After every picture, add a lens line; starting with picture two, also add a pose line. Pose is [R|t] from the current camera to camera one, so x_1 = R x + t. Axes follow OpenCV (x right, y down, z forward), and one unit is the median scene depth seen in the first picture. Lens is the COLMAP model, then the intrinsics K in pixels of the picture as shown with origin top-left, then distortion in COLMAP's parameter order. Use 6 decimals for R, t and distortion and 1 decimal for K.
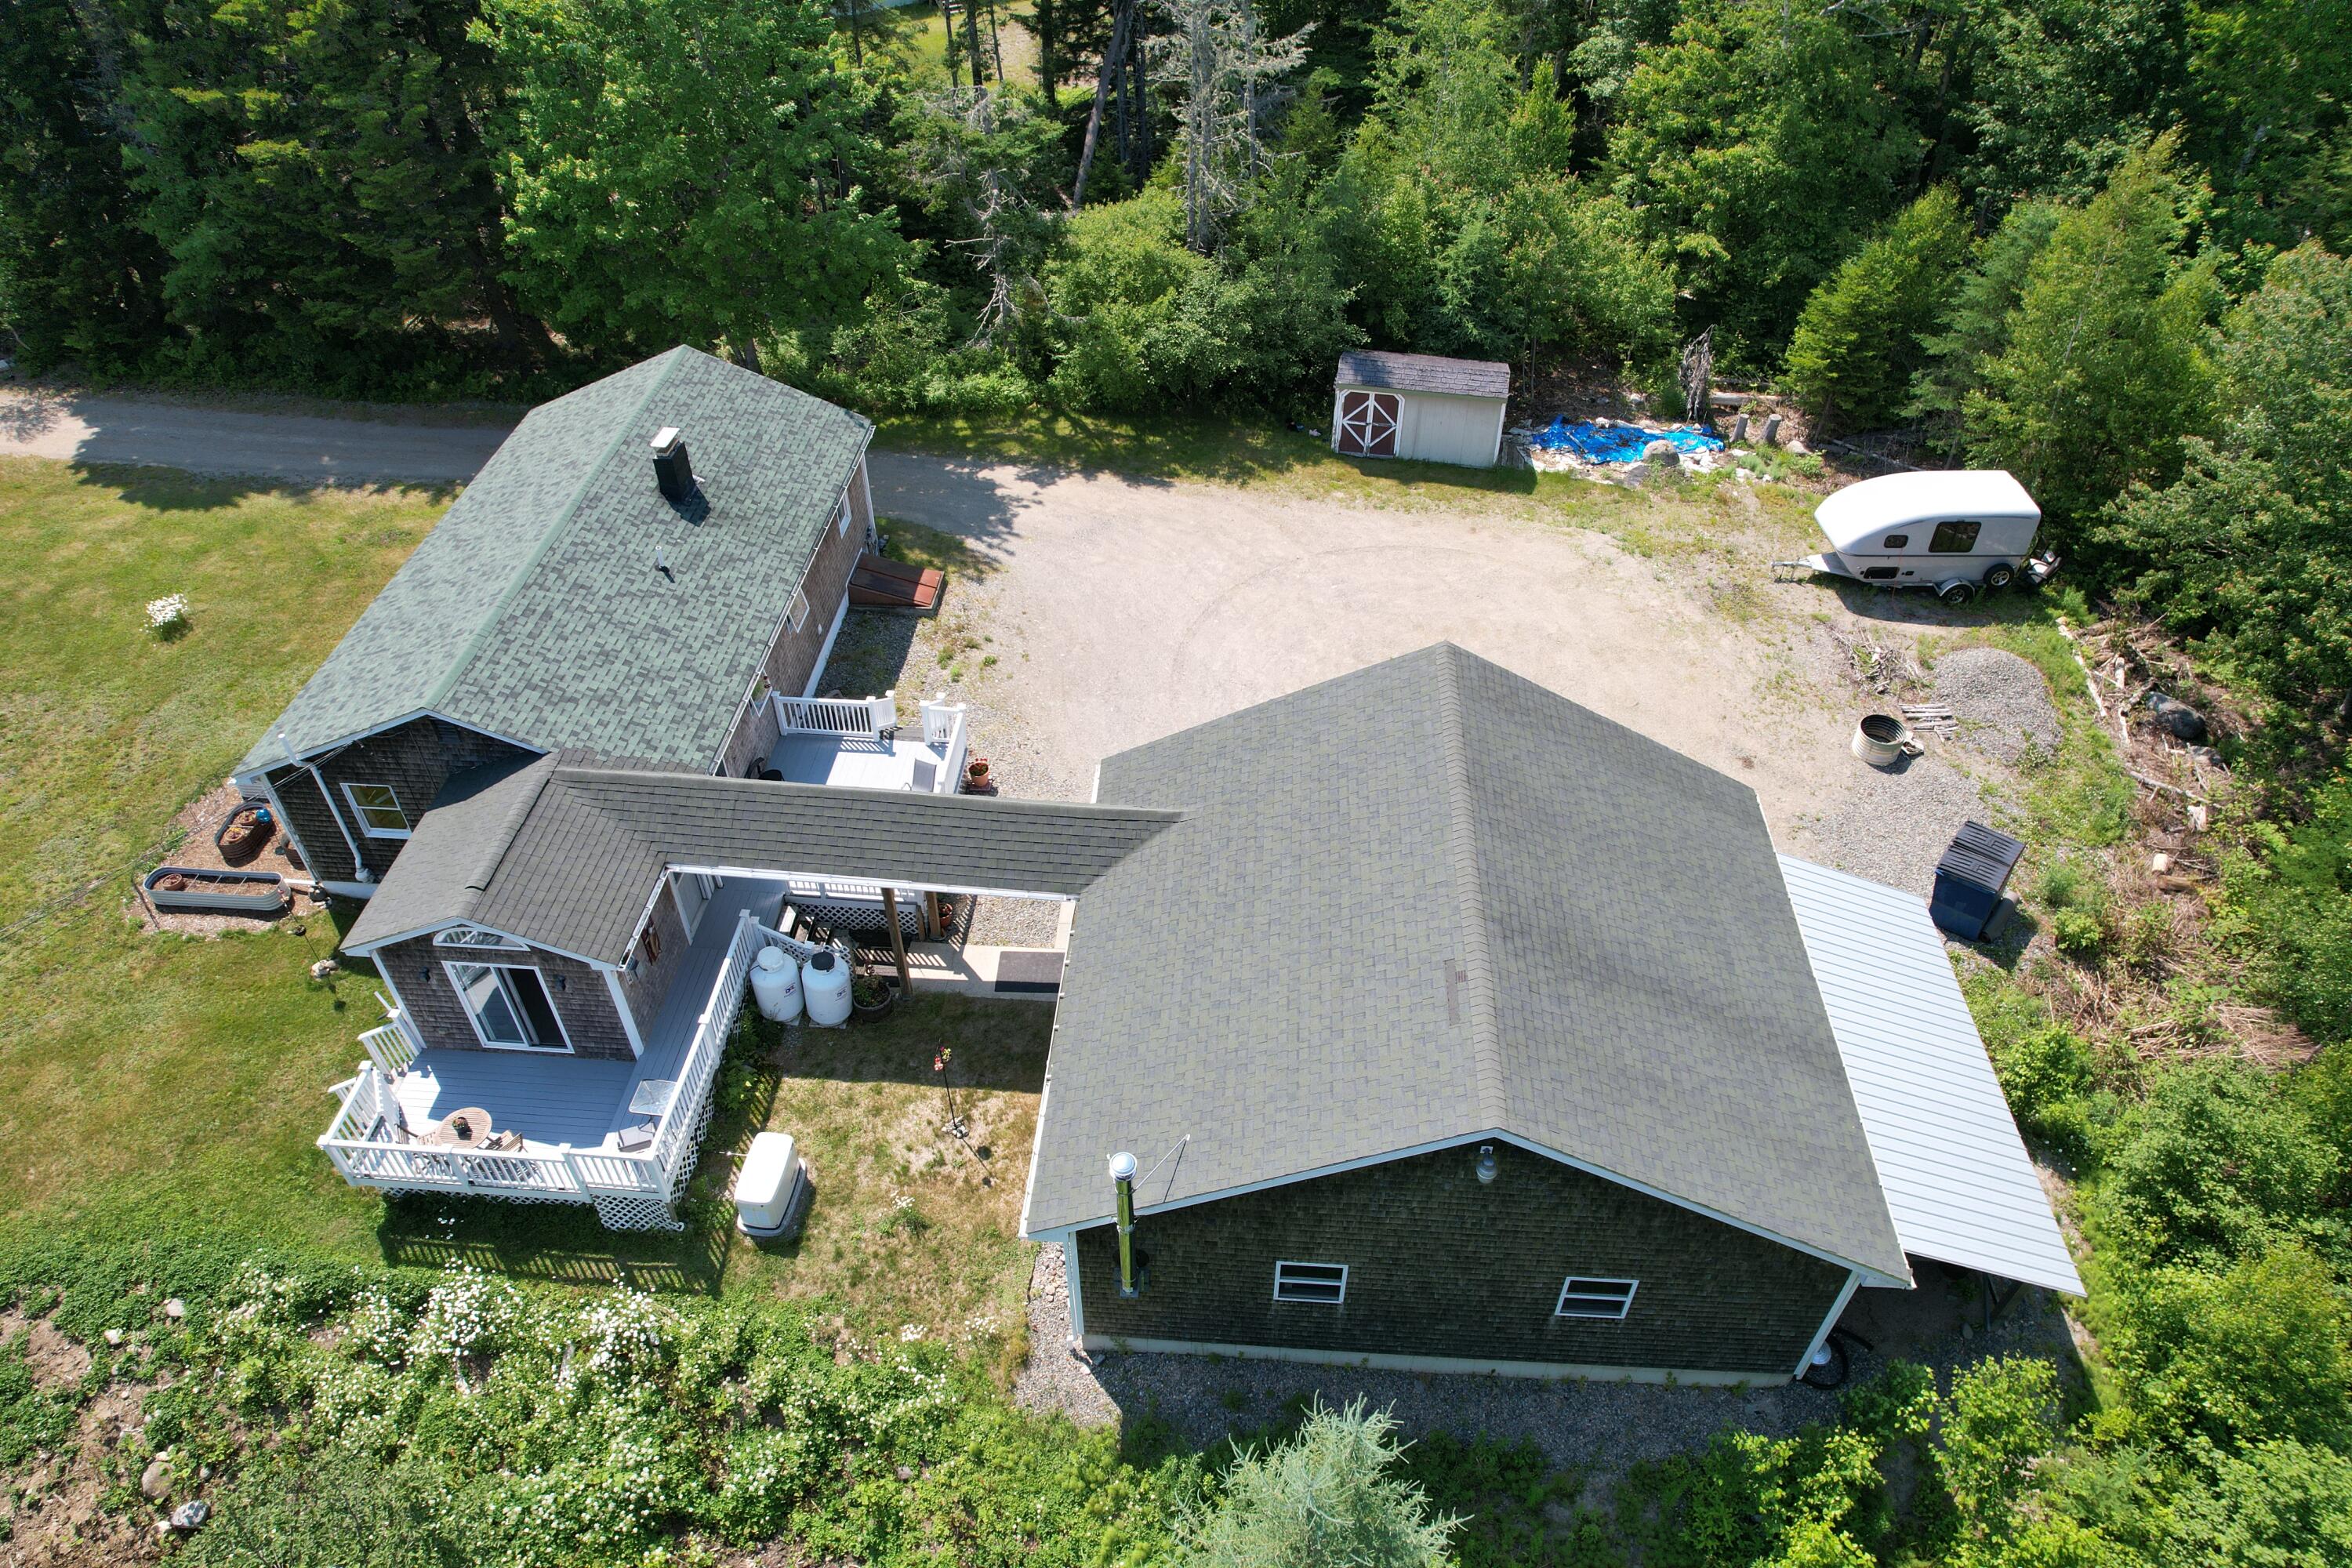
lens RADIAL K [[1502.7, 0, 1168.0], [0, 1502.7, 802.6], [0, 0, 1]] dist [-0.069636, 0.060202]
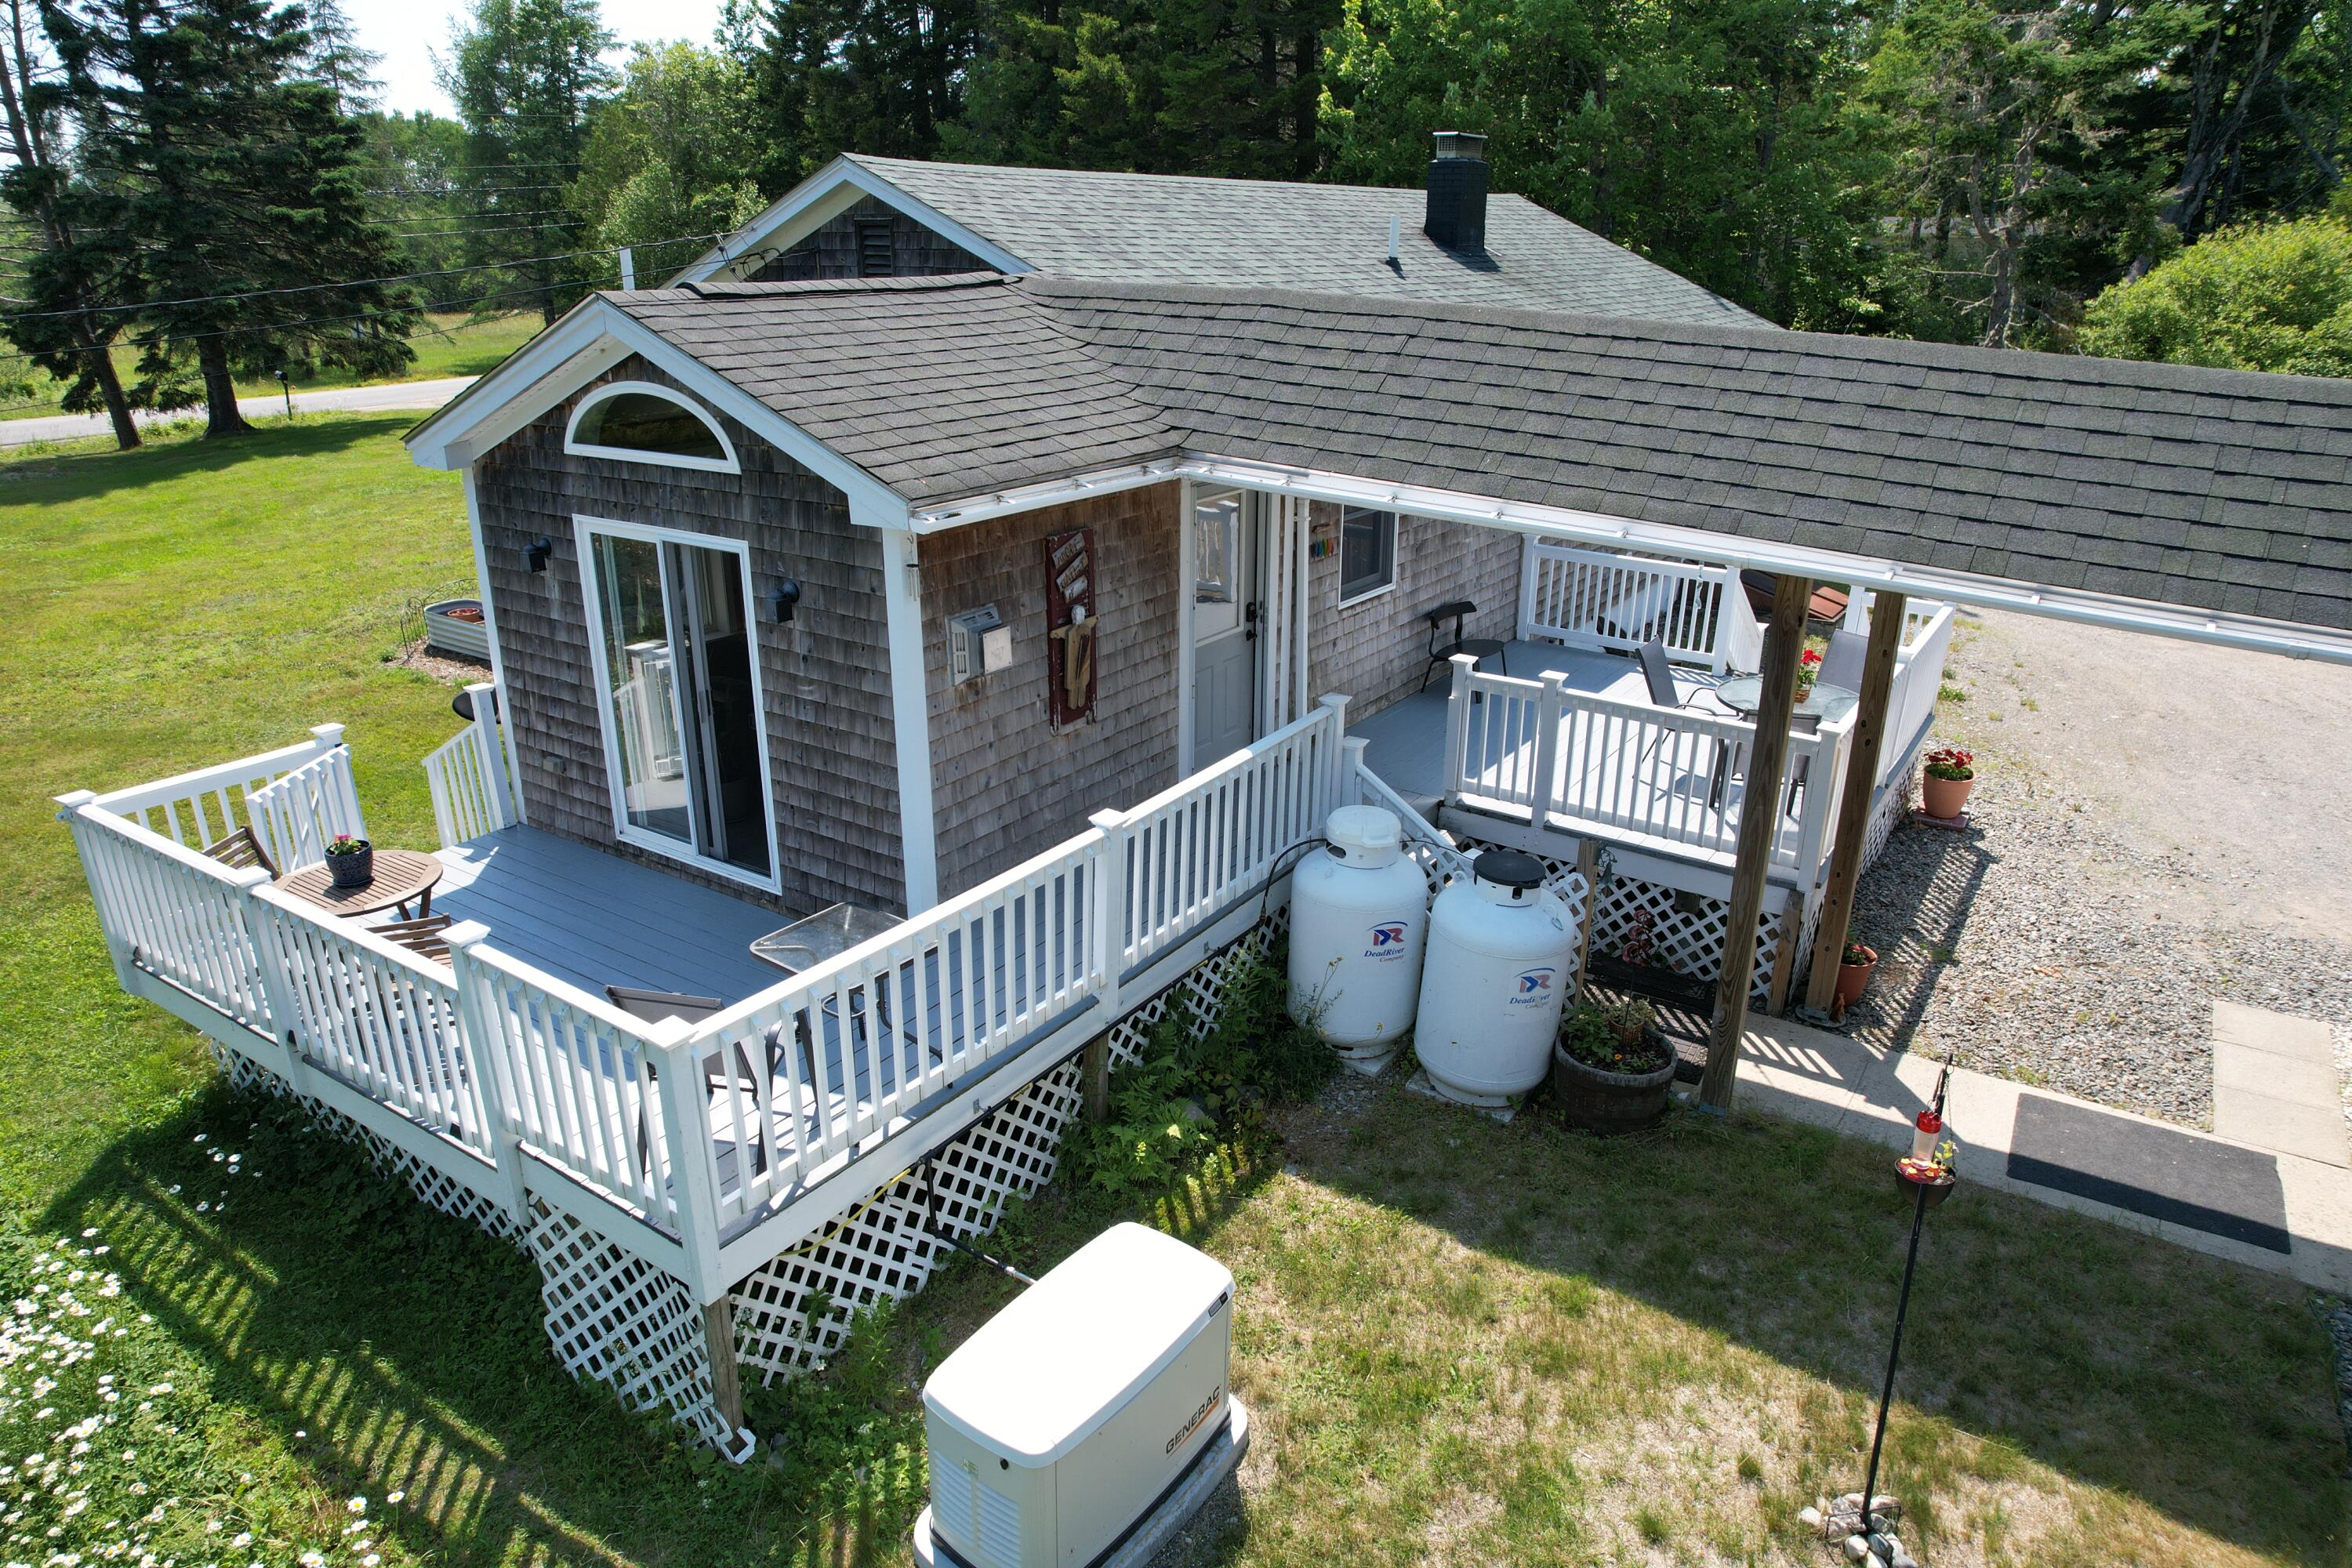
lens RADIAL K [[1502.7, 0, 1188.2], [0, 1502.7, 791.2], [0, 0, 1]] dist [-0.069636, 0.060202]
pose [[0.869139, 0.181621, -0.460012, -0.139942], [-0.336724, 0.898561, -0.281432, 0.201236], [0.362235, 0.399501, 0.842131, 0.672628]]
